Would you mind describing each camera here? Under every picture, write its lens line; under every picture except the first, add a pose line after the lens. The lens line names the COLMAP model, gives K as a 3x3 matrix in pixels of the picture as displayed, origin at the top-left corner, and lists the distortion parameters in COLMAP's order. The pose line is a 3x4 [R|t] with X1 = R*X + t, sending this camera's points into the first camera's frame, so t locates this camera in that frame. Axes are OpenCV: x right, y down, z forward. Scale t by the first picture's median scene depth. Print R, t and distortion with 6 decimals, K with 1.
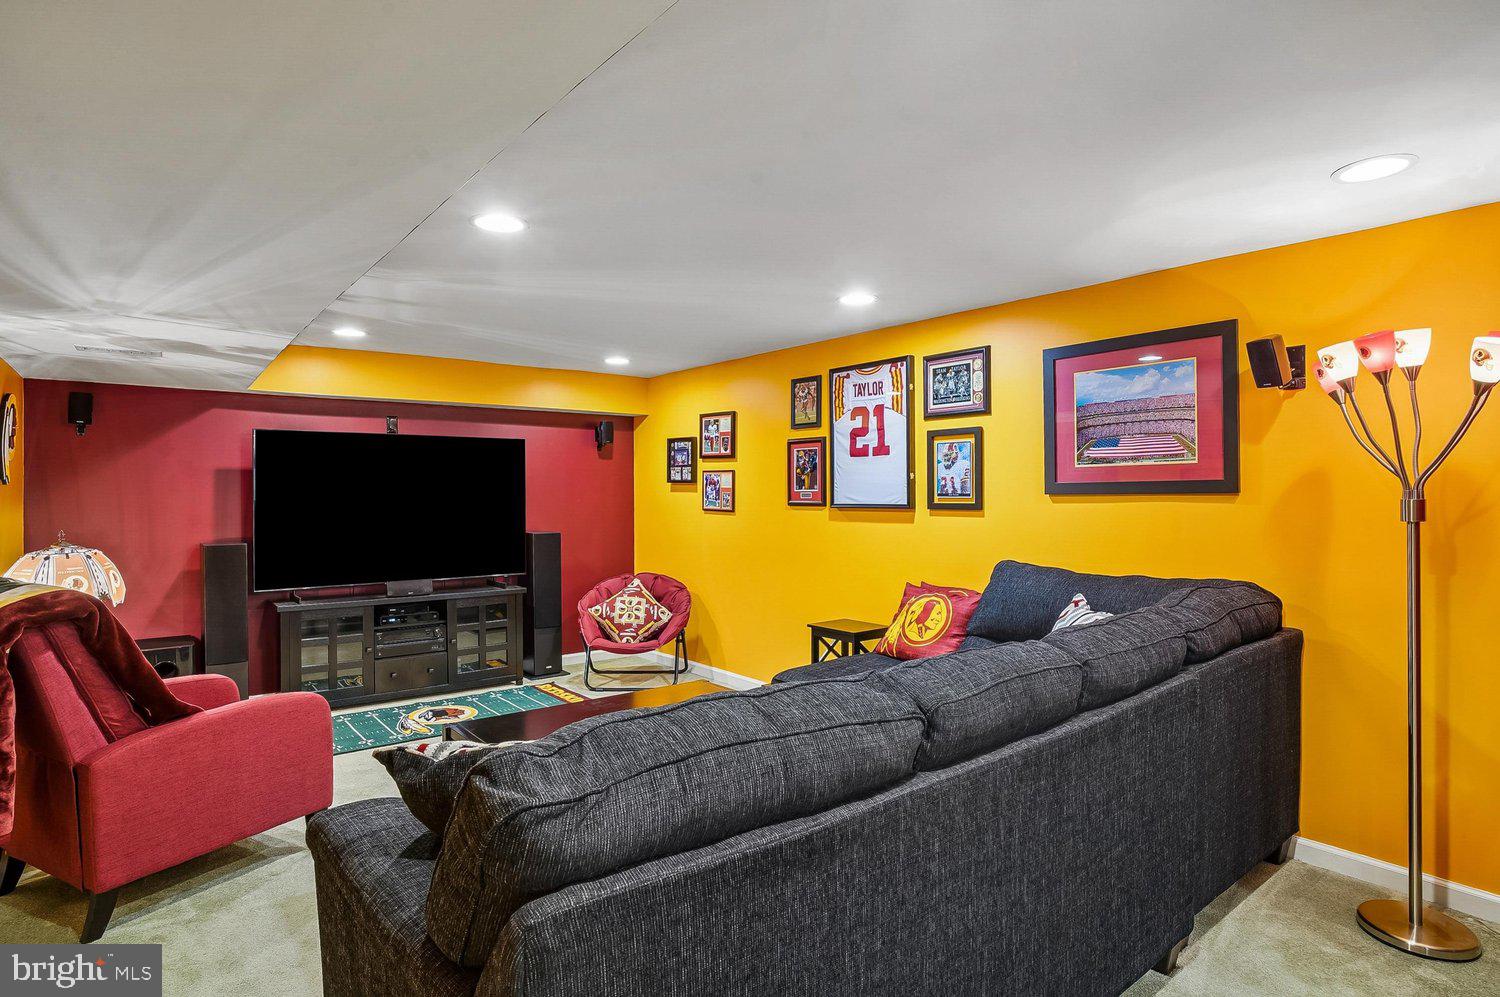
lens RADIAL K [[794.3, 0, 745.2], [0, 794.3, 496.9], [0, 0, 1]] dist [-0.005502, 0.002096]
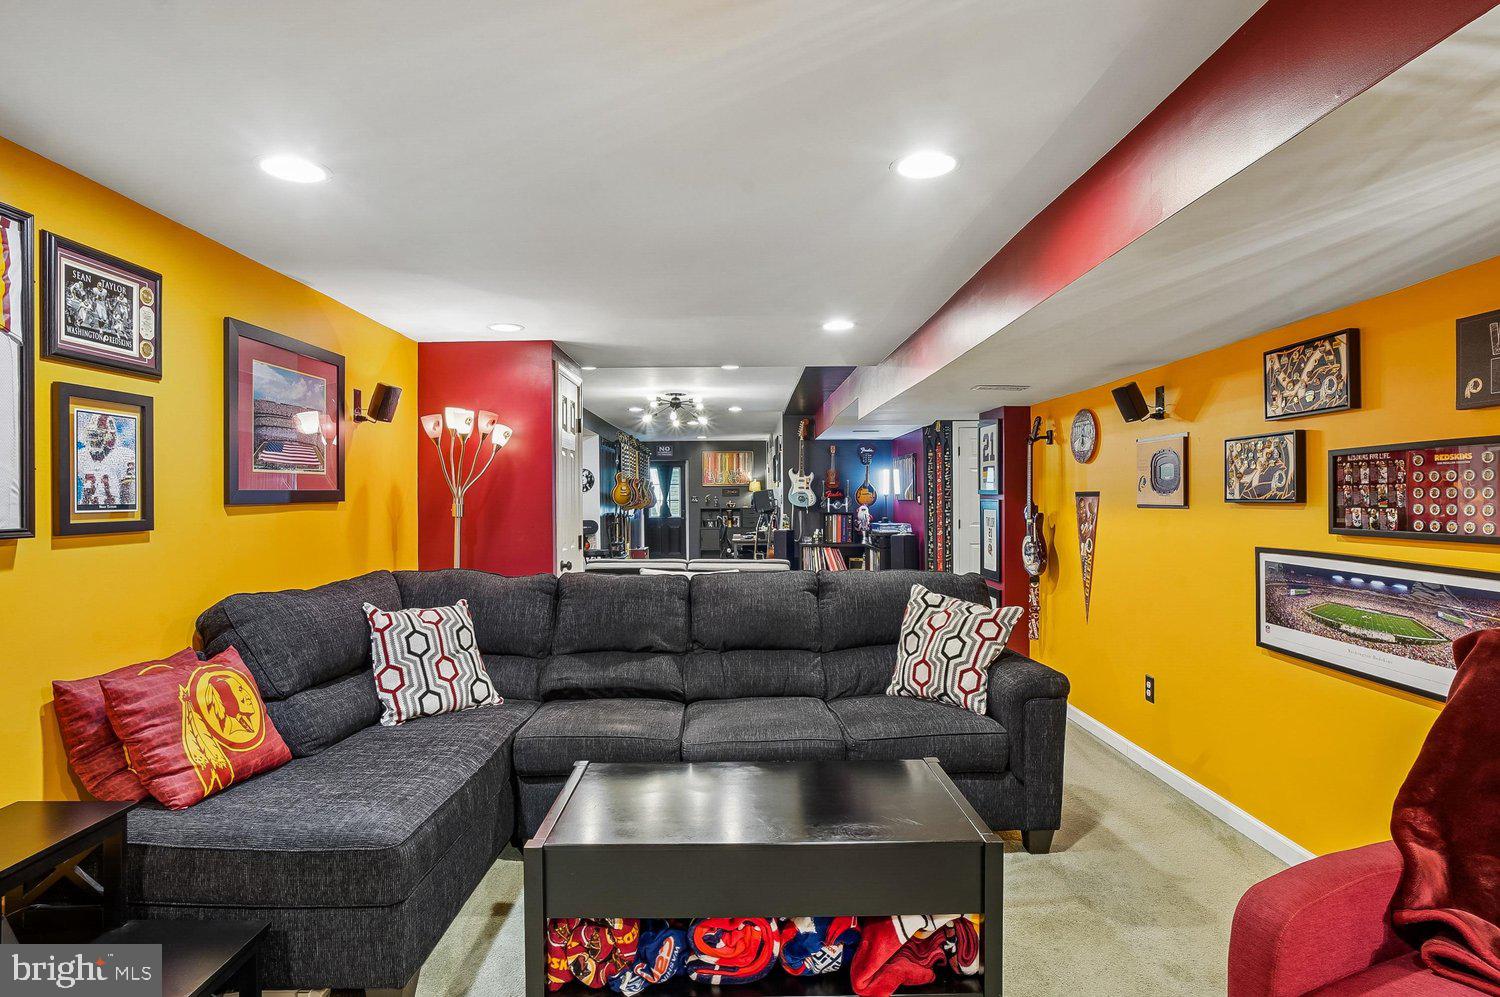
lens RADIAL K [[794.3, 0, 743.4], [0, 794.3, 497.3], [0, 0, 1]] dist [-0.005502, 0.002096]
pose [[-0.775453, -0.002445, 0.631400, -0.450423], [-0.001701, 0.999997, 0.001784, -0.011301], [-0.631403, 0.000310, -0.775455, 1.161243]]
